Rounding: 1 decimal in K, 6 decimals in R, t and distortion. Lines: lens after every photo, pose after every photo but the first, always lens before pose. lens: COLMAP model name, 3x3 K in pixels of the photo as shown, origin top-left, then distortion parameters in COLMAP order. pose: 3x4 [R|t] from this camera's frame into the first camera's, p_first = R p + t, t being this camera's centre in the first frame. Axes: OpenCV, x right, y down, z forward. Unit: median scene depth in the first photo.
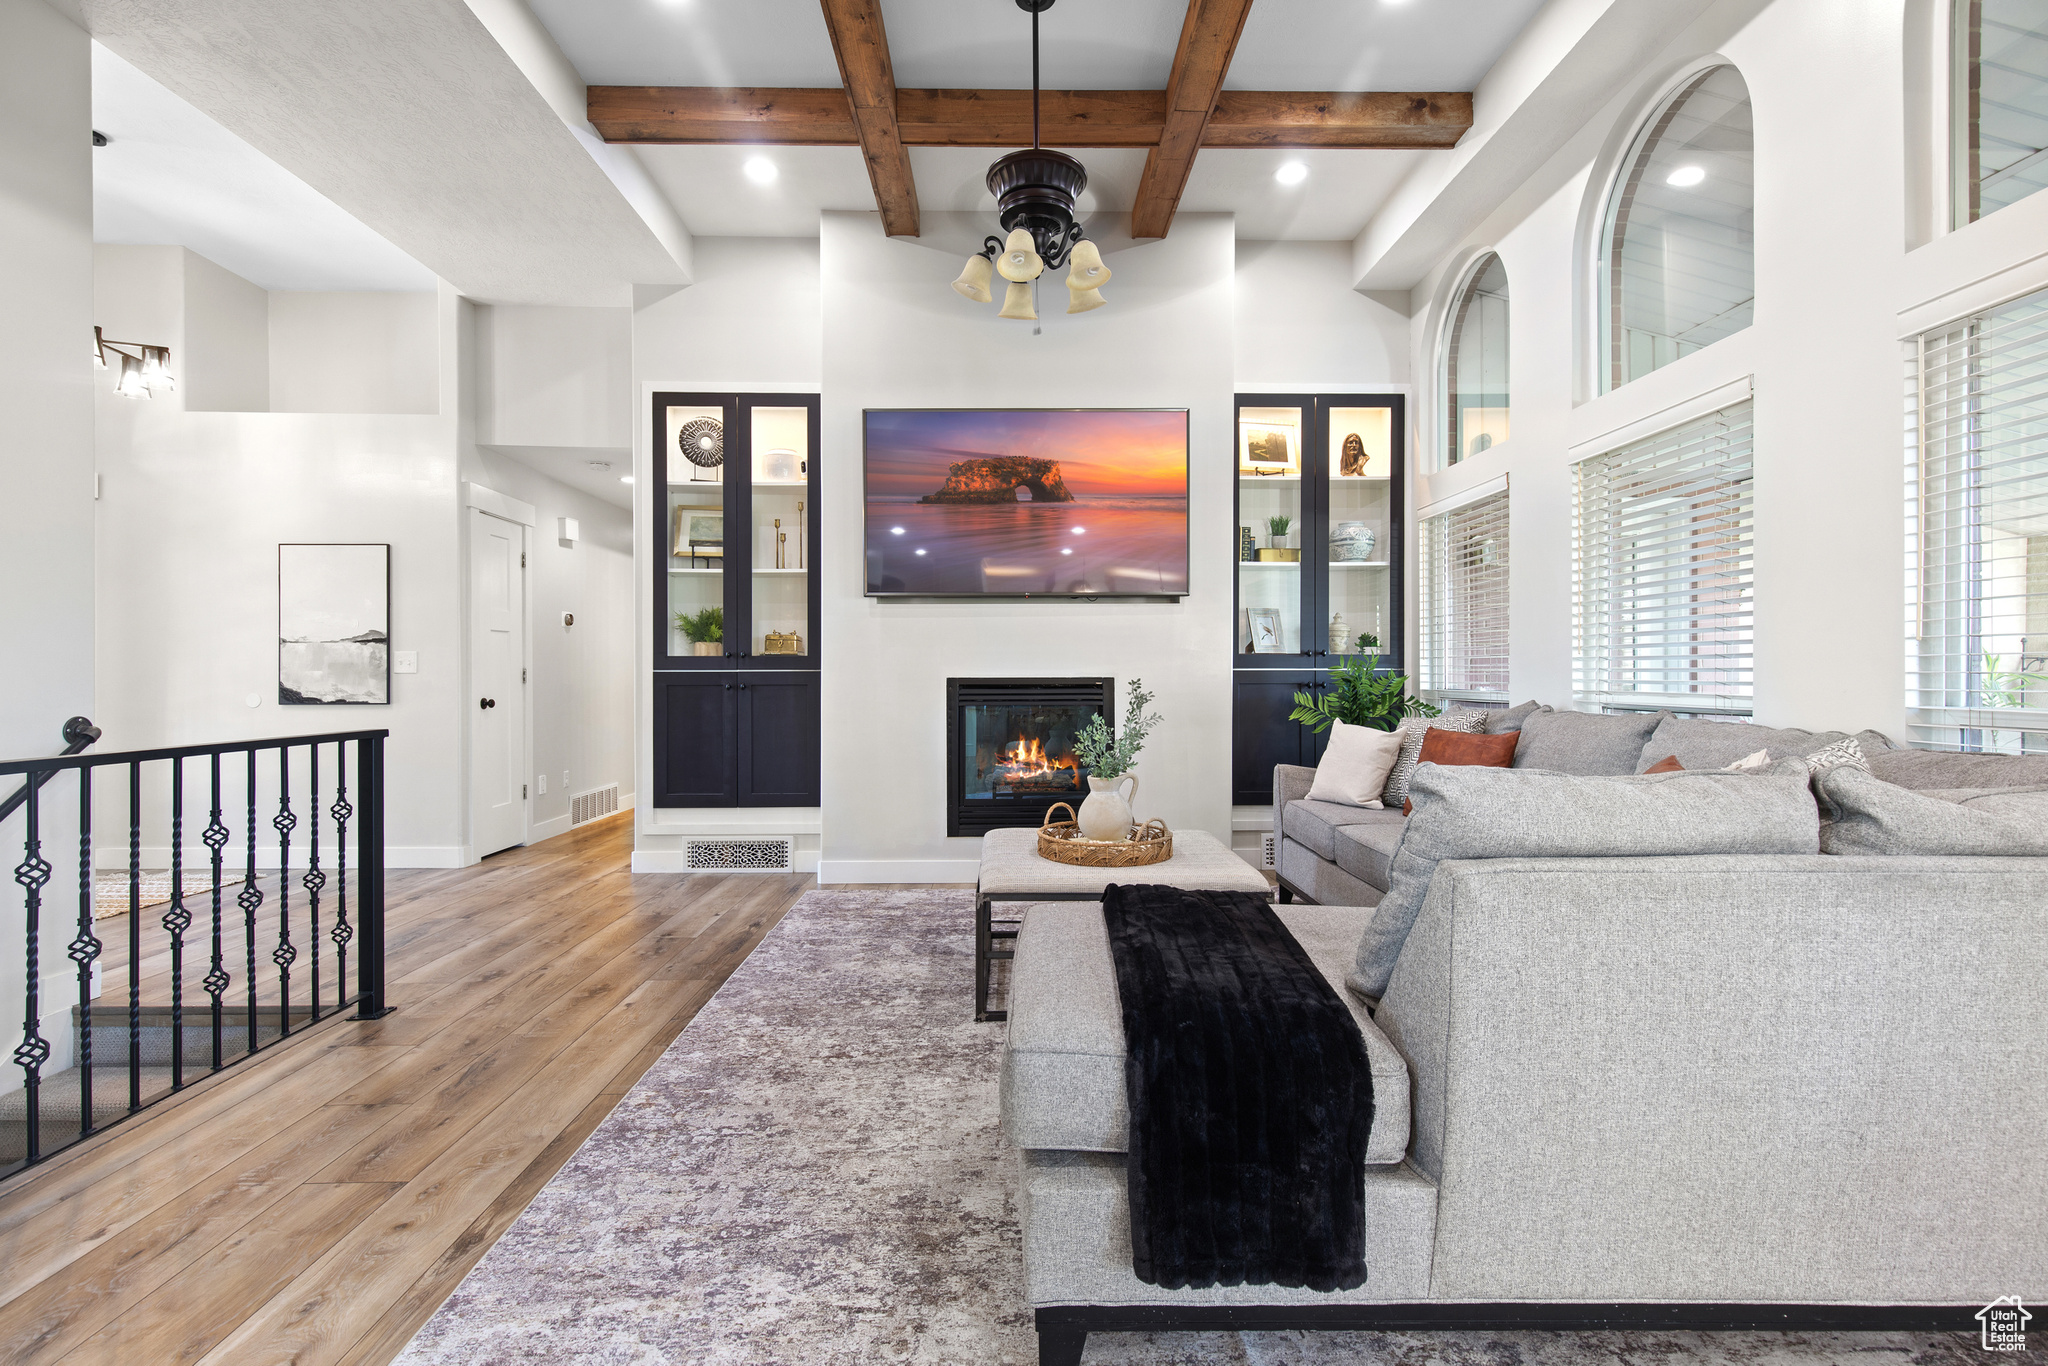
lens RADIAL K [[931.5, 0, 1026.3], [0, 931.5, 673.7], [0, 0, 1]] dist [0.006985, -0.002155]
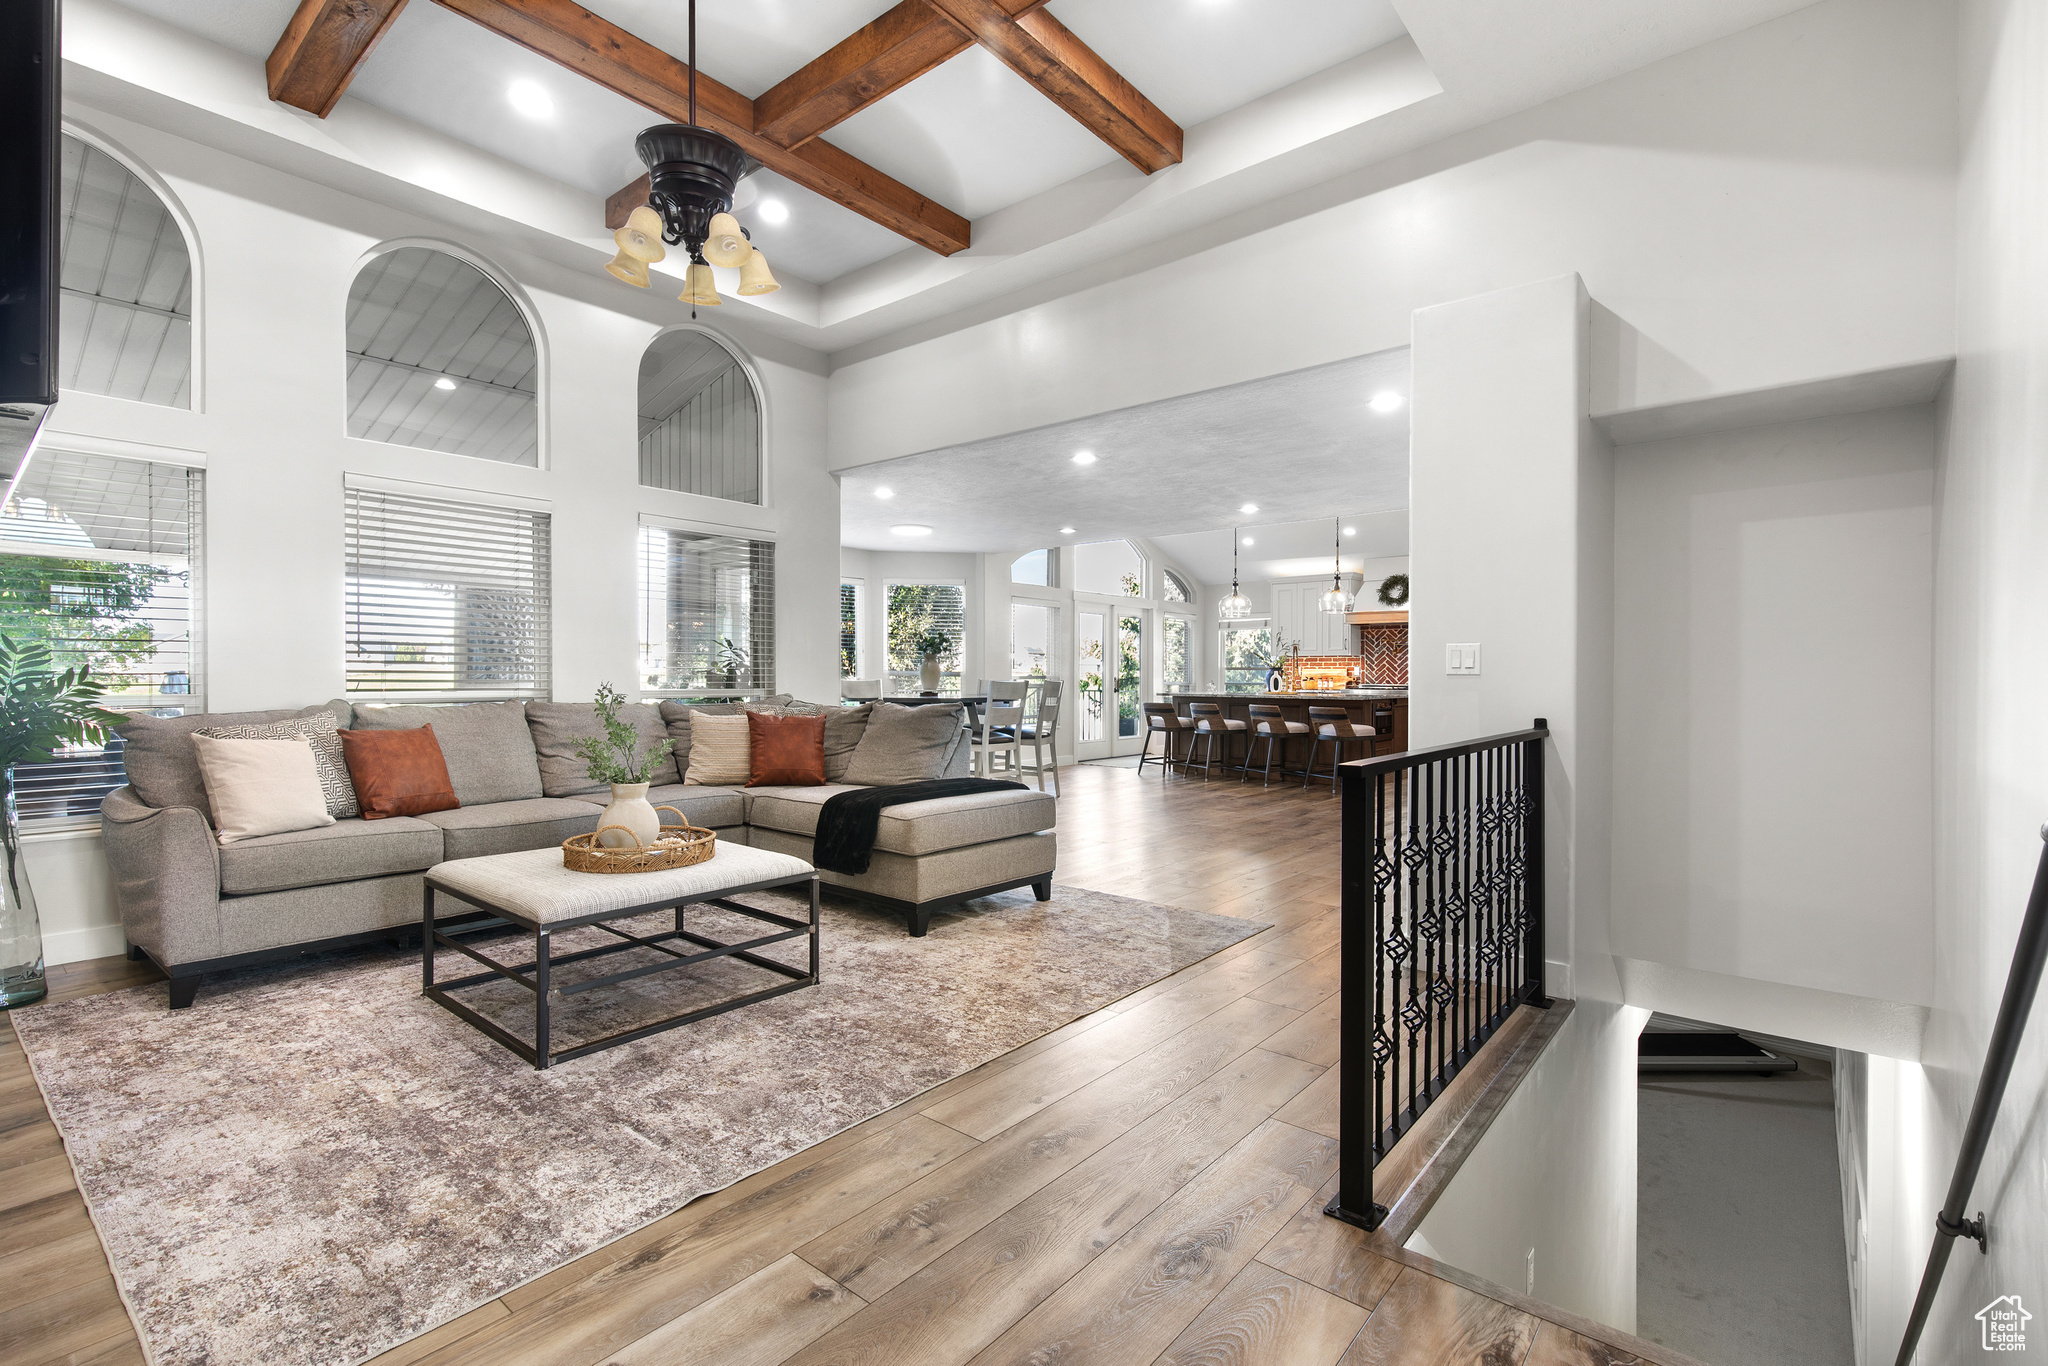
lens RADIAL K [[931.5, 0, 1044.2], [0, 931.5, 677.3], [0, 0, 1]] dist [0.006985, -0.002155]
pose [[-0.767152, -0.000344, 0.641465, -0.591440], [0.000007, 1.000000, 0.000546, 0.002305], [-0.641465, 0.000423, -0.767152, 1.015988]]
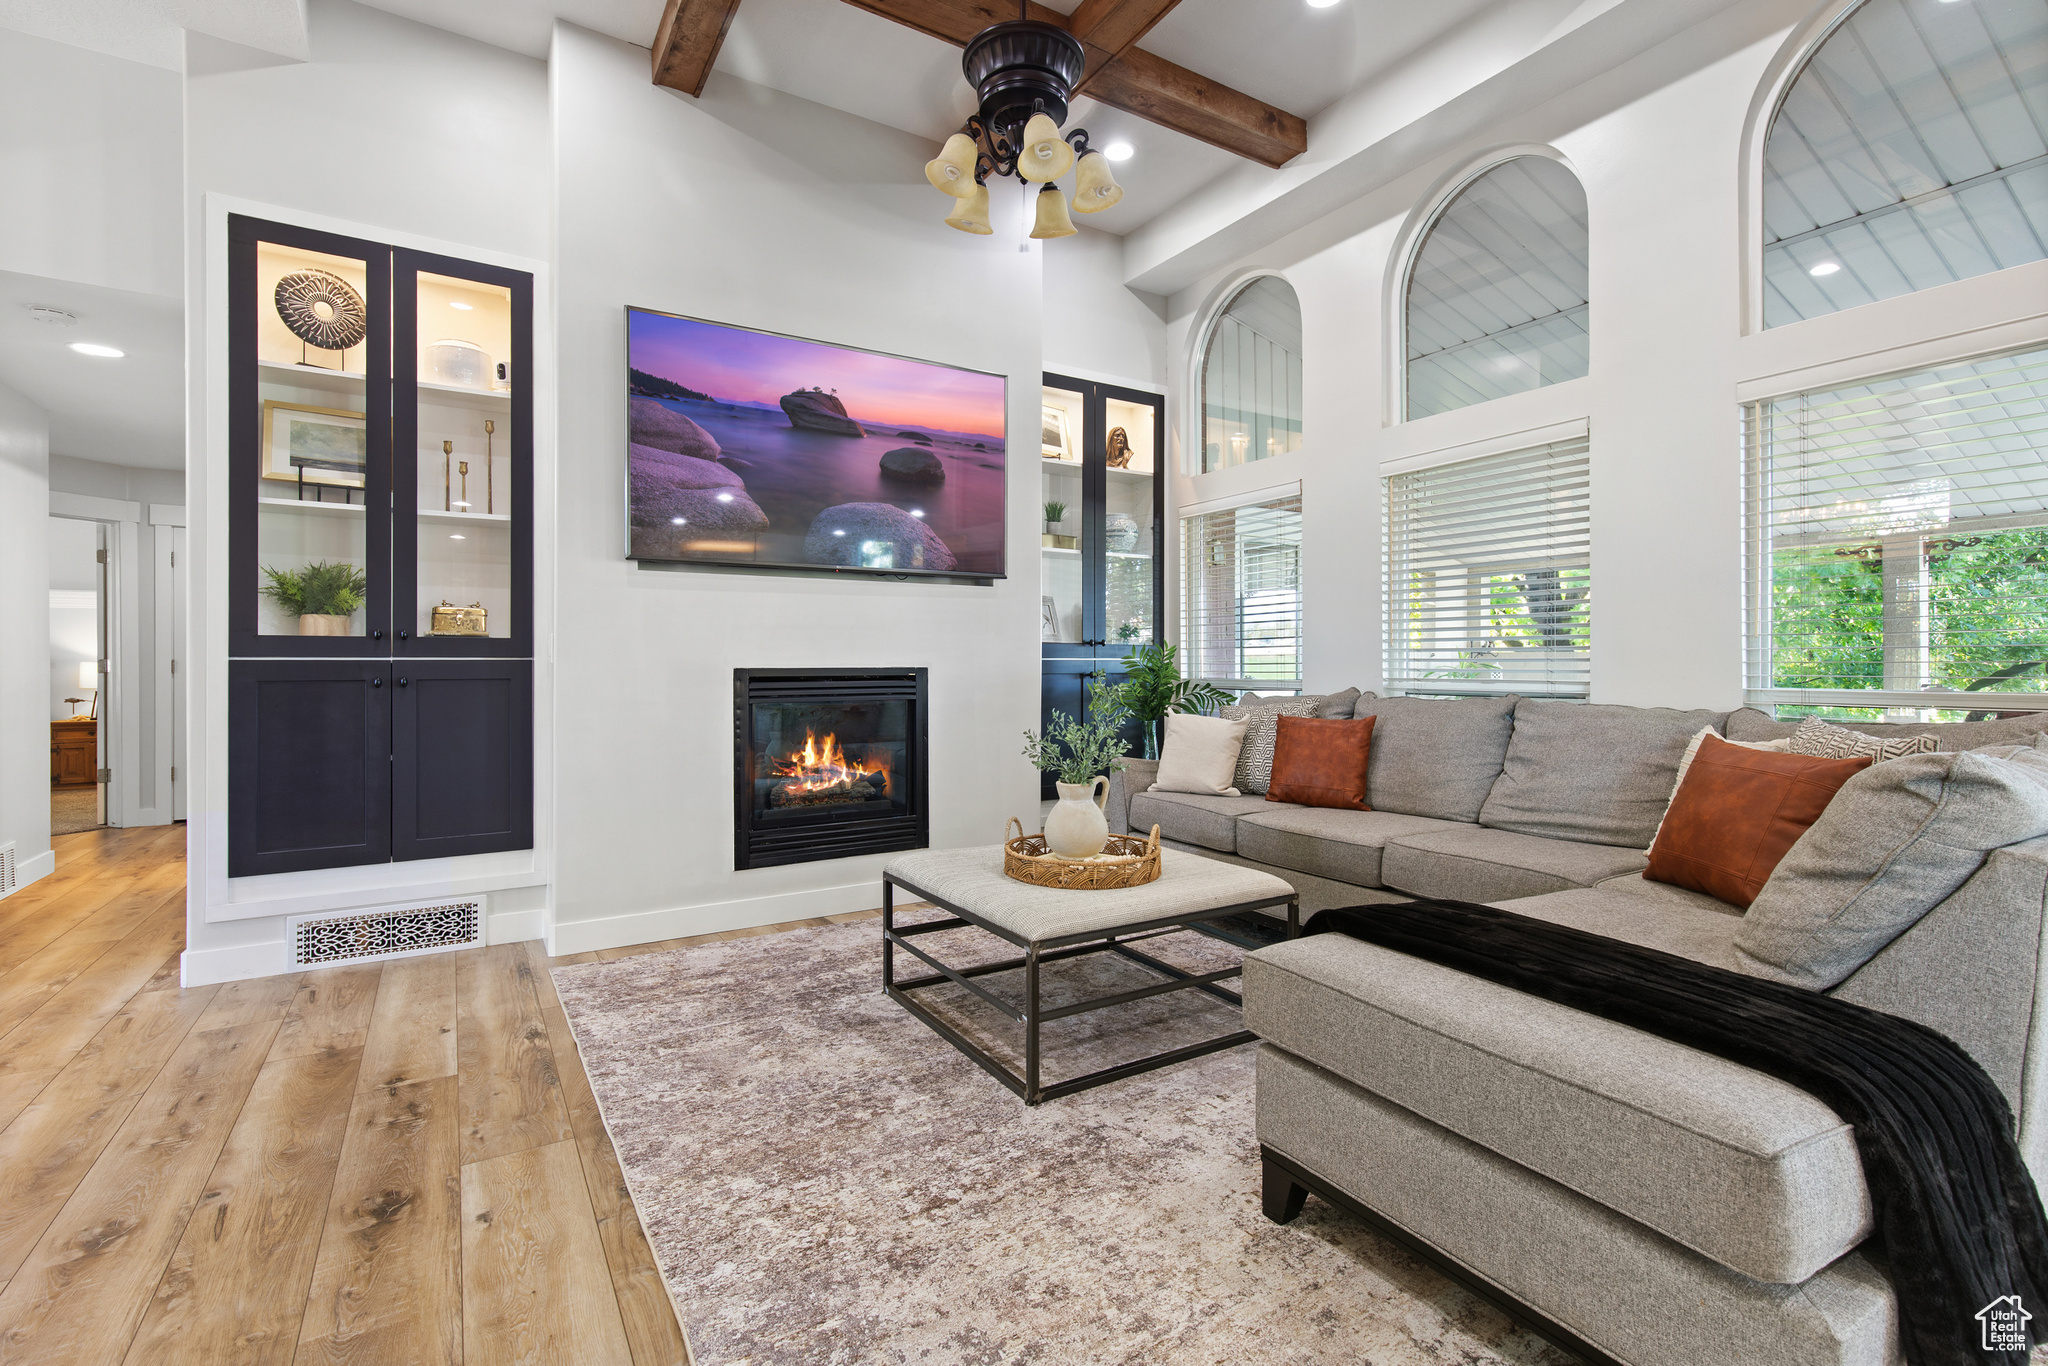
lens RADIAL K [[931.5, 0, 1024.7], [0, 931.5, 662.7], [0, 0, 1]] dist [0.006985, -0.002155]
pose [[0.858274, 0.000782, 0.513191, -0.278564], [-0.000163, 0.999999, -0.001251, 0.000413], [-0.513192, 0.000990, 0.858273, 0.197458]]
